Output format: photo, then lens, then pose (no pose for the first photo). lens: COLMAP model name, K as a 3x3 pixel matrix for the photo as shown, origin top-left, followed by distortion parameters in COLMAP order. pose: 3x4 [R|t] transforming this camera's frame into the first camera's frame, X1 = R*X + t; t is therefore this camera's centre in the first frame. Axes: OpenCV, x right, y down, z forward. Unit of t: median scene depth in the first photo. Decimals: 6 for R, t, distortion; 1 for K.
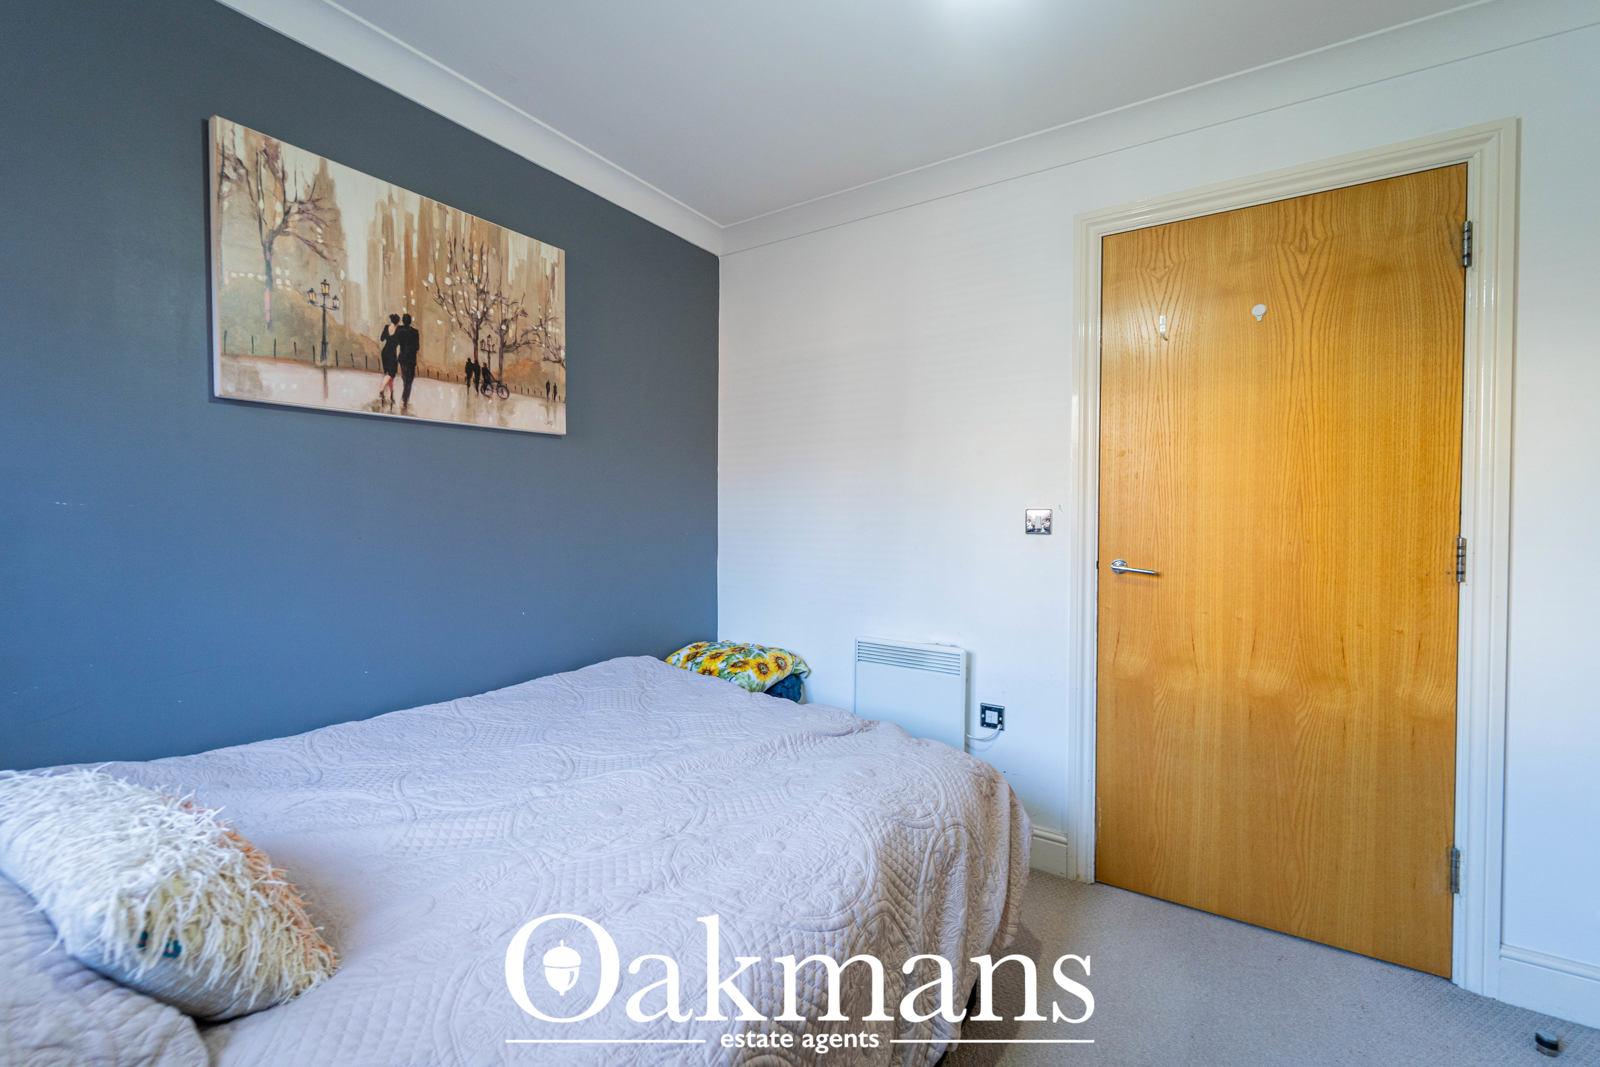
lens RADIAL K [[652.9, 0, 801.7], [0, 652.9, 527.5], [0, 0, 1]] dist [-0.002251, -0.000906]
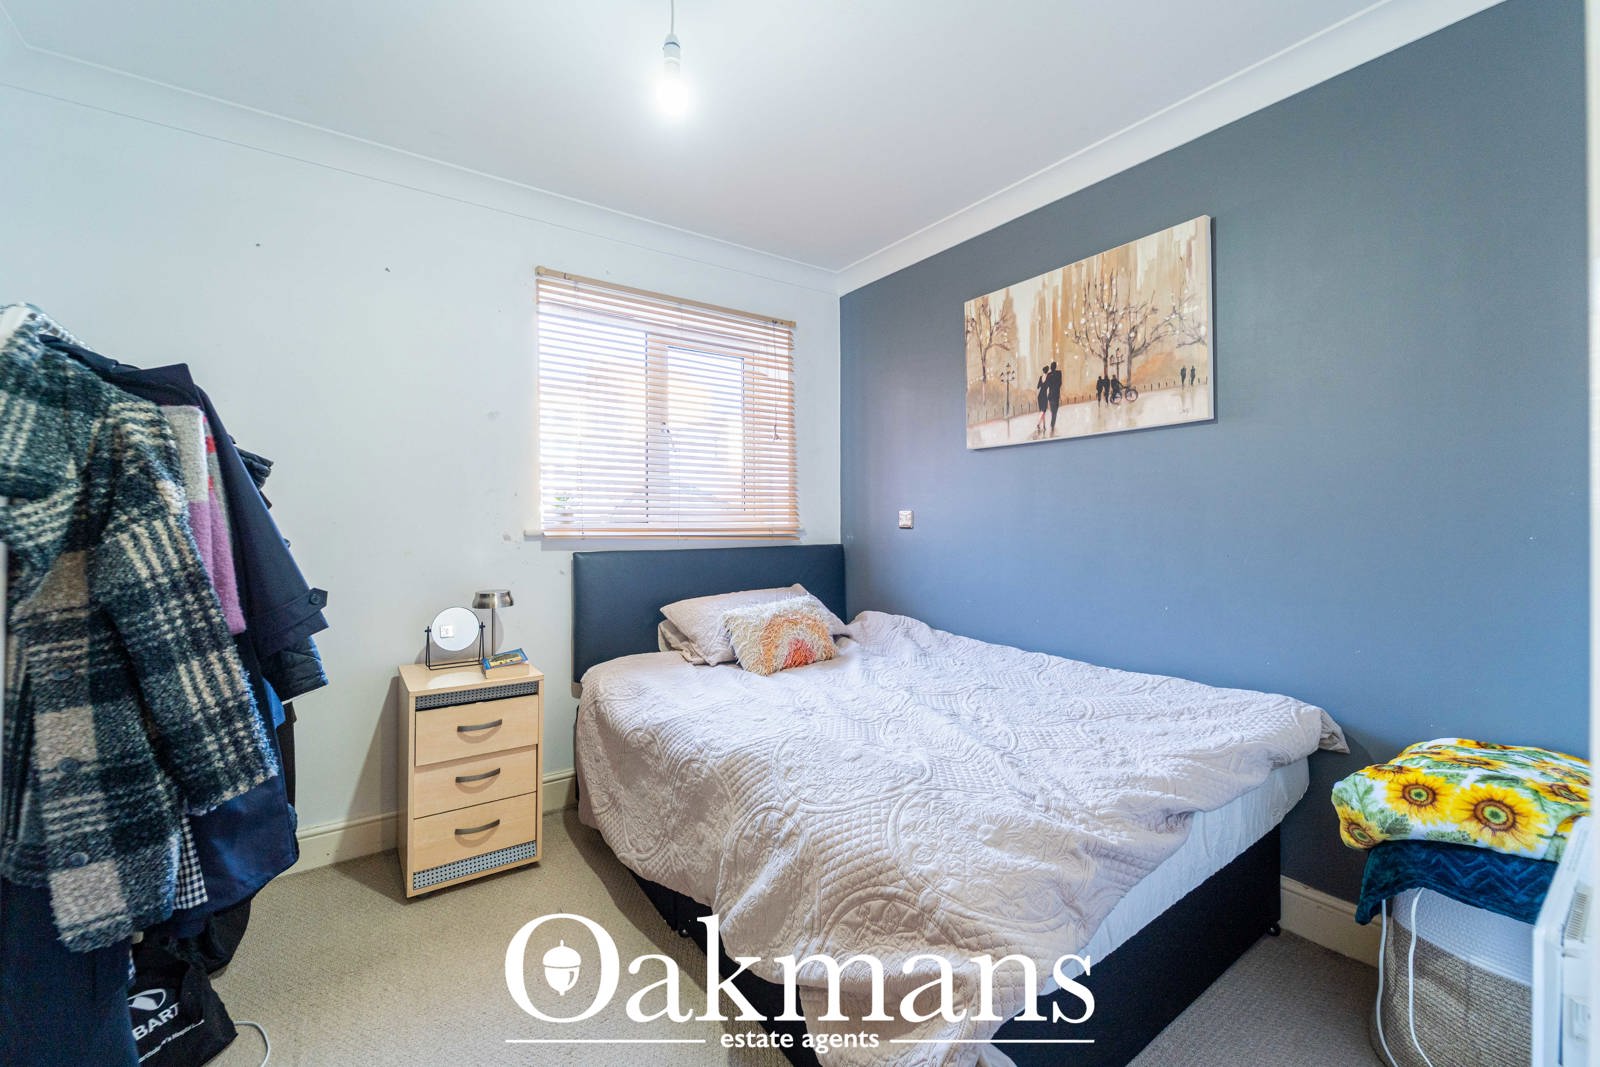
lens RADIAL K [[652.9, 0, 804.1], [0, 652.9, 525.5], [0, 0, 1]] dist [-0.002251, -0.000906]
pose [[-0.365204, 0.005730, -0.930910, 0.783500], [-0.014890, 0.999817, 0.011995, 0.002102], [0.930808, 0.018242, -0.365052, 0.946645]]
